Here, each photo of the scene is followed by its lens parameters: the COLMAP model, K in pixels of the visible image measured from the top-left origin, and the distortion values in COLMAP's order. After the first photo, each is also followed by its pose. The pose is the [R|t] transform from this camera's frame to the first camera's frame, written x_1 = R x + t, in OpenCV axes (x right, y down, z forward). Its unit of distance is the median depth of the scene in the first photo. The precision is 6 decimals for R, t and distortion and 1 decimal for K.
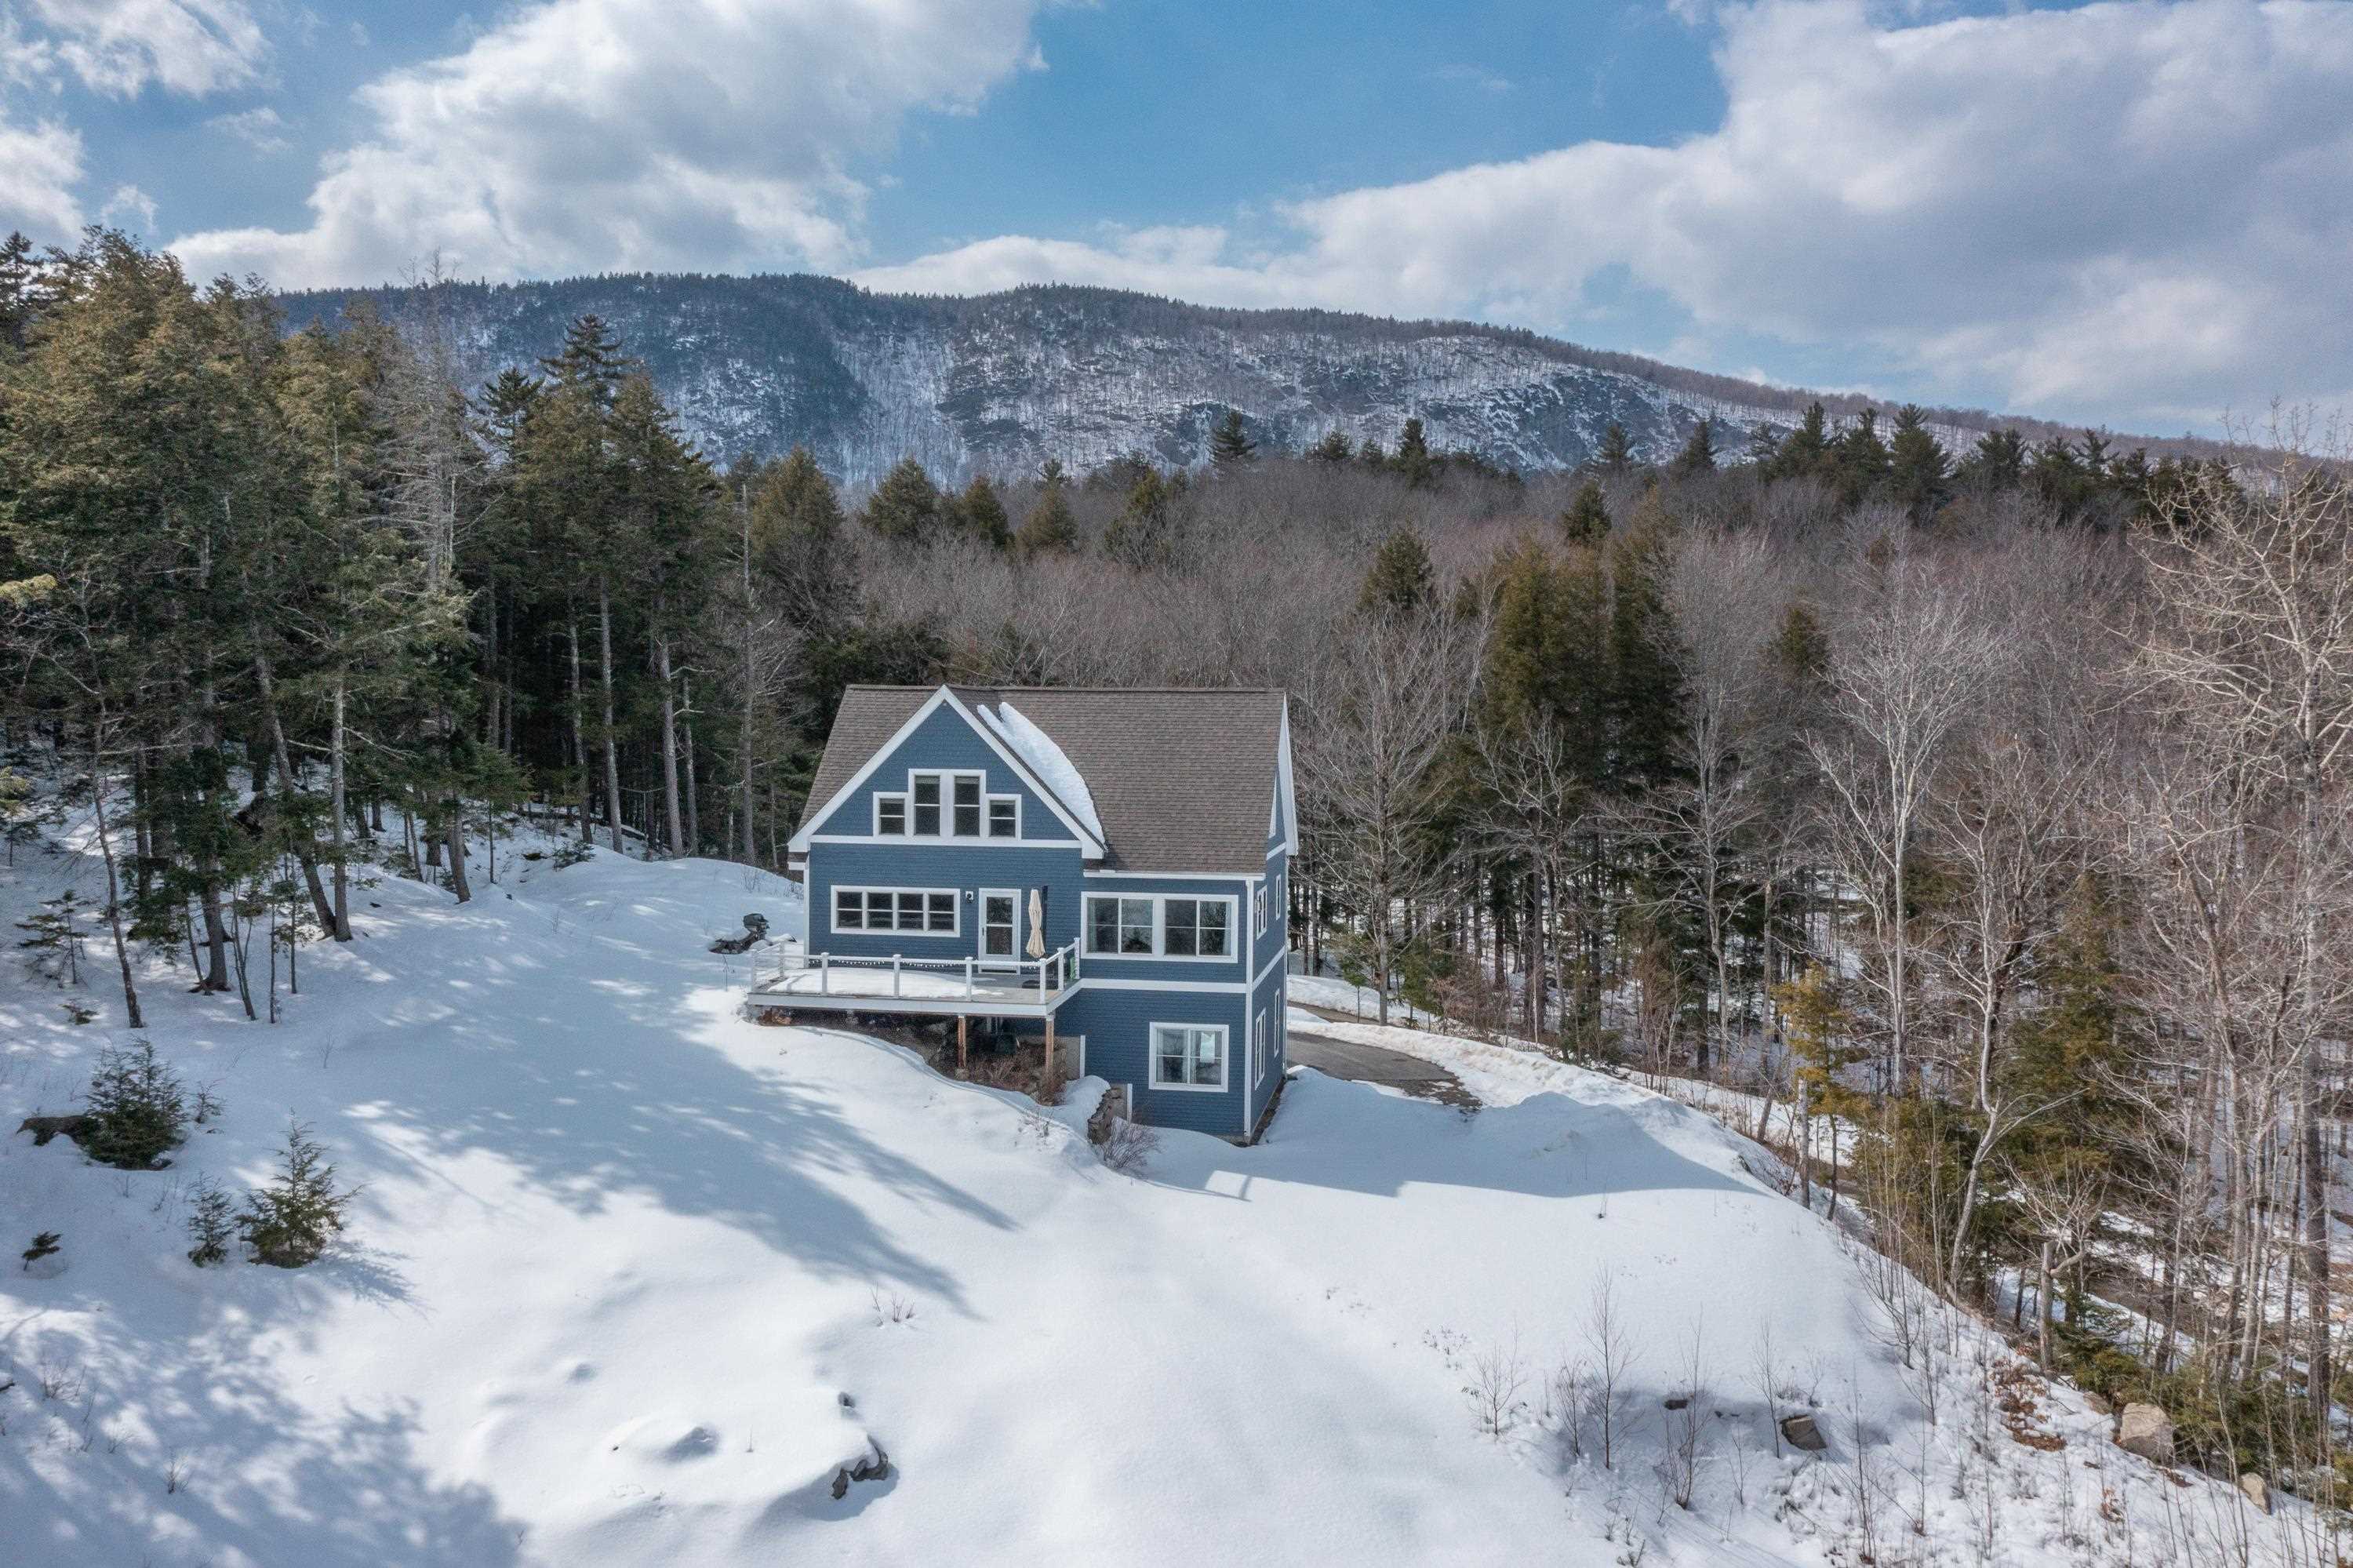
lens RADIAL K [[1886.8, 0, 1179.6], [0, 1886.8, 785.4], [0, 0, 1]] dist [-0.003832, -0.003283]
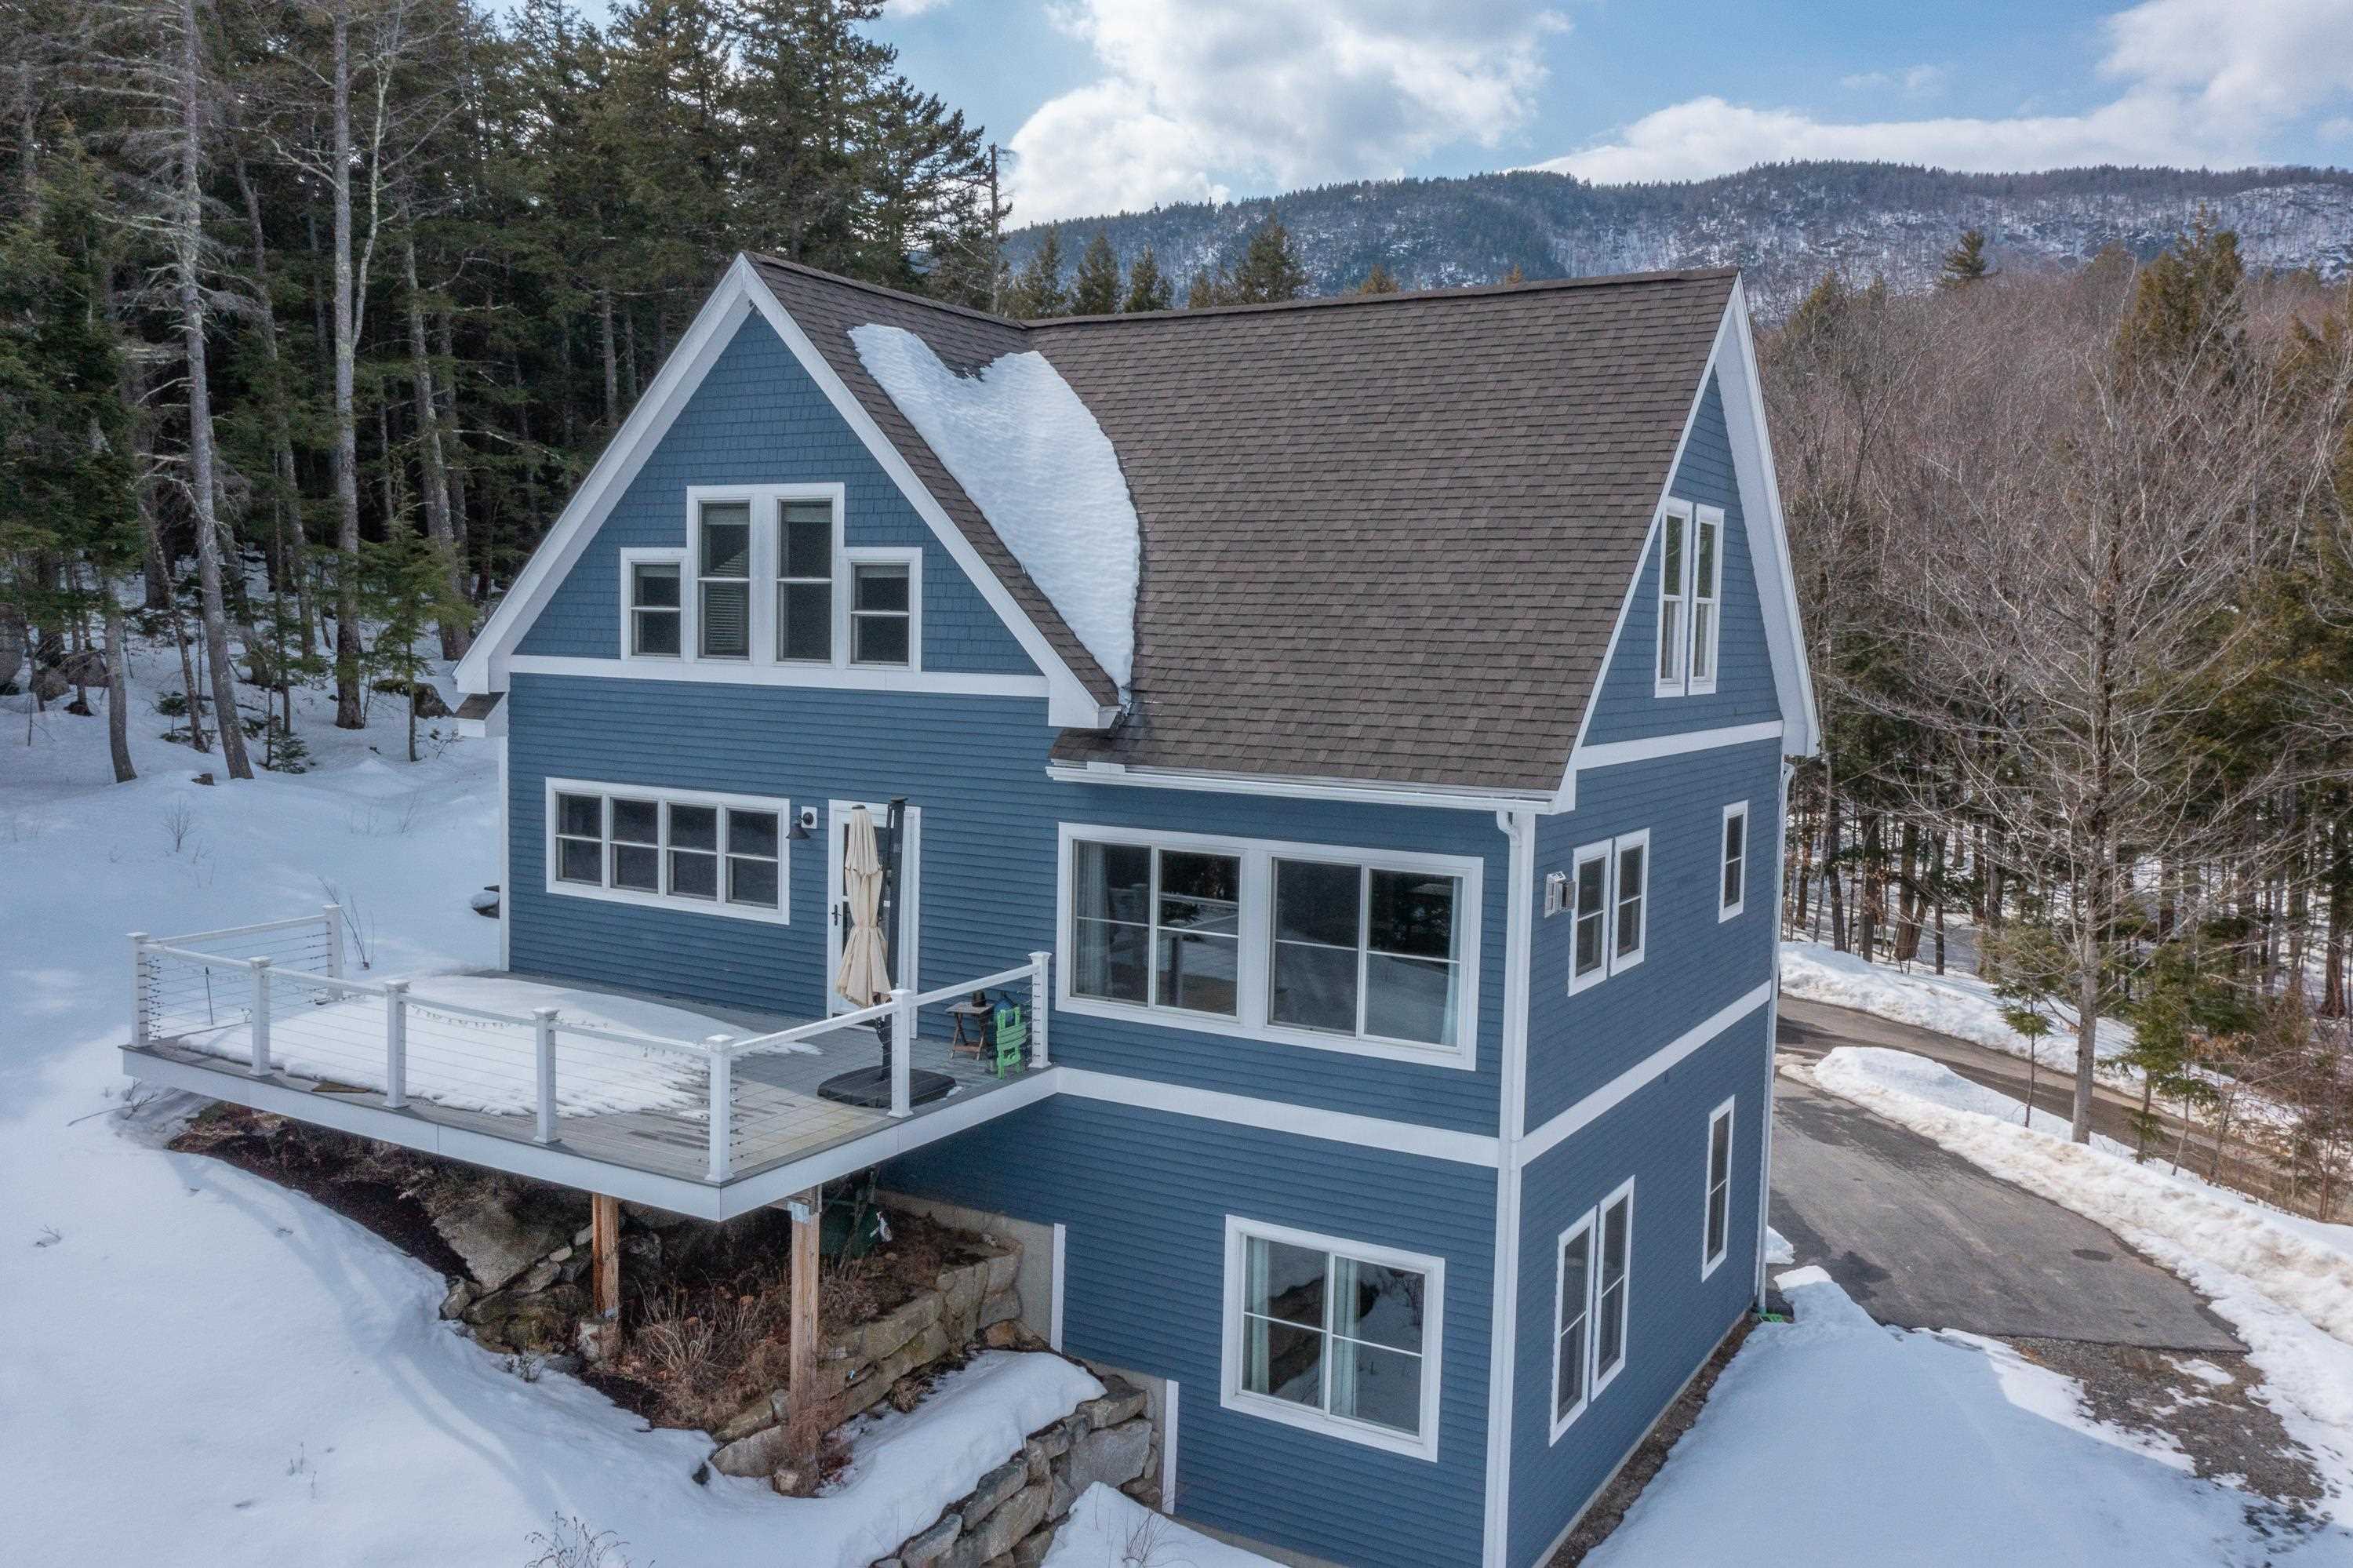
lens RADIAL K [[1886.8, 0, 1175.6], [0, 1886.8, 778.3], [0, 0, 1]] dist [-0.003832, -0.003283]
pose [[0.929174, 0.039646, -0.367511, 0.076857], [-0.024834, 0.998681, 0.044946, 0.025157], [0.368809, -0.032636, 0.928932, 0.538533]]
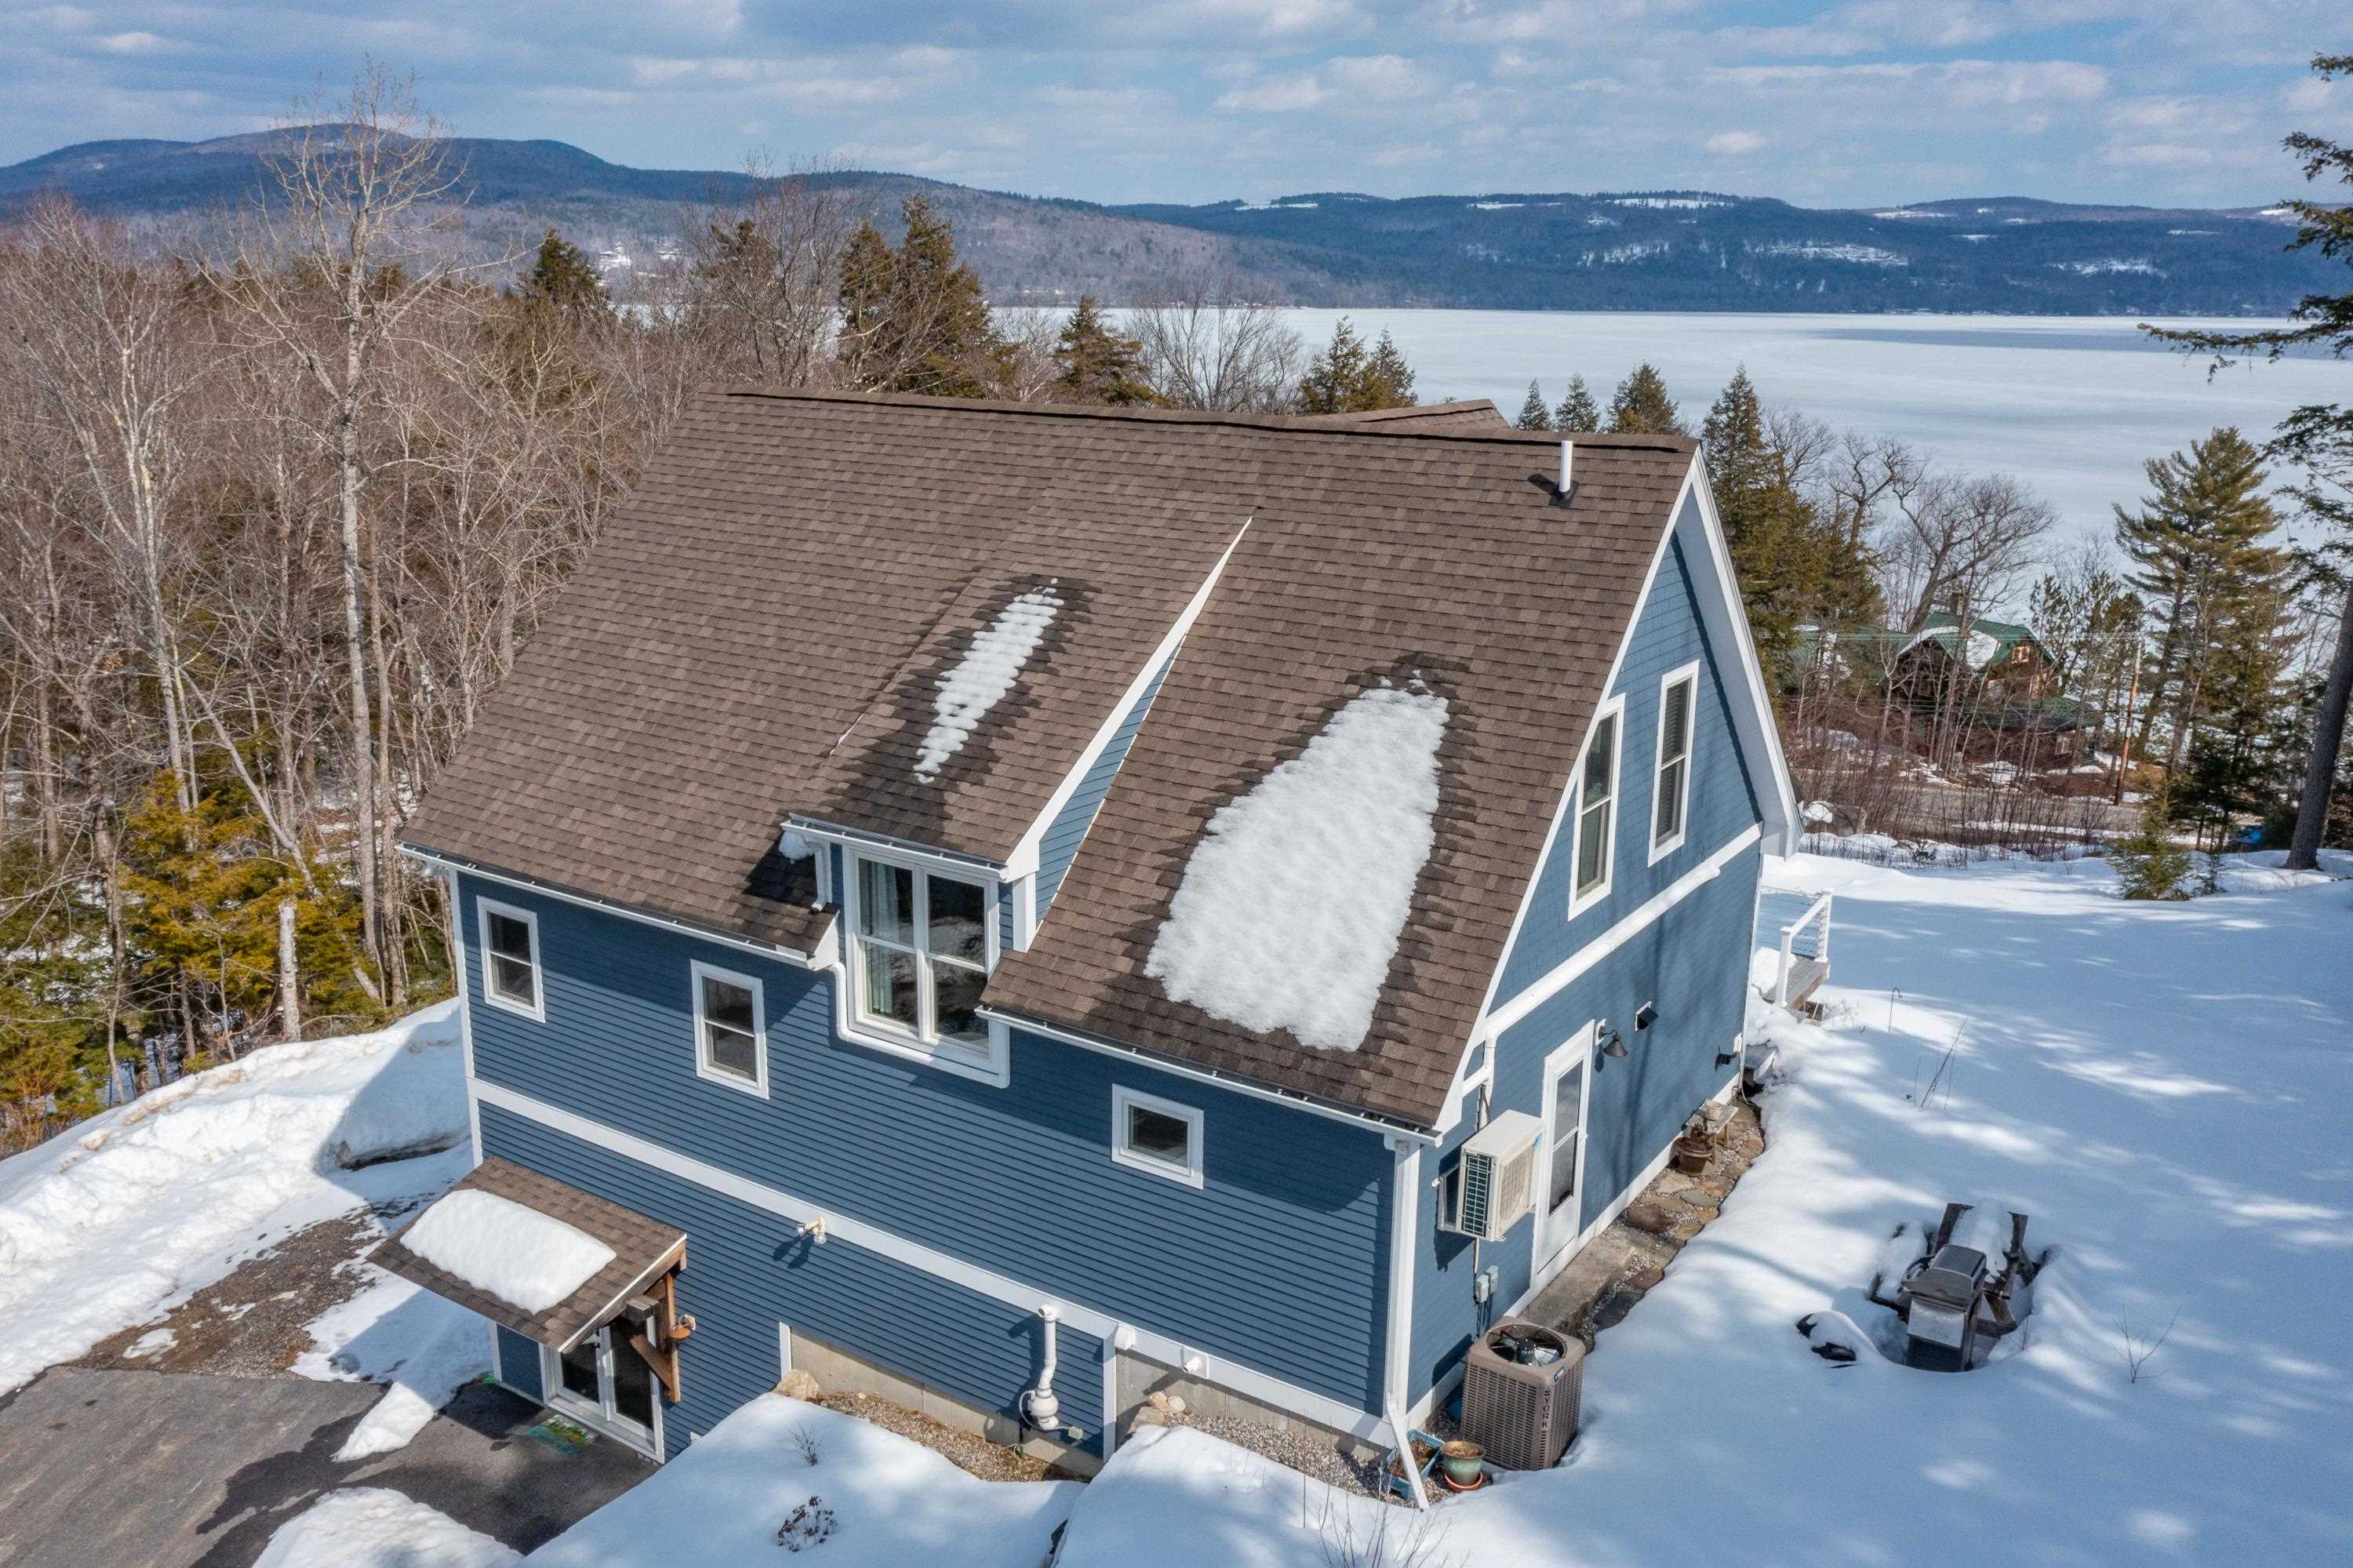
lens RADIAL K [[1886.8, 0, 1183.0], [0, 1886.8, 780.8], [0, 0, 1]] dist [-0.003832, -0.003283]
pose [[-0.907801, -0.132525, 0.397912, -0.200507], [-0.012472, 0.956875, 0.290234, -0.077774], [-0.419215, 0.258512, -0.870305, 1.157229]]
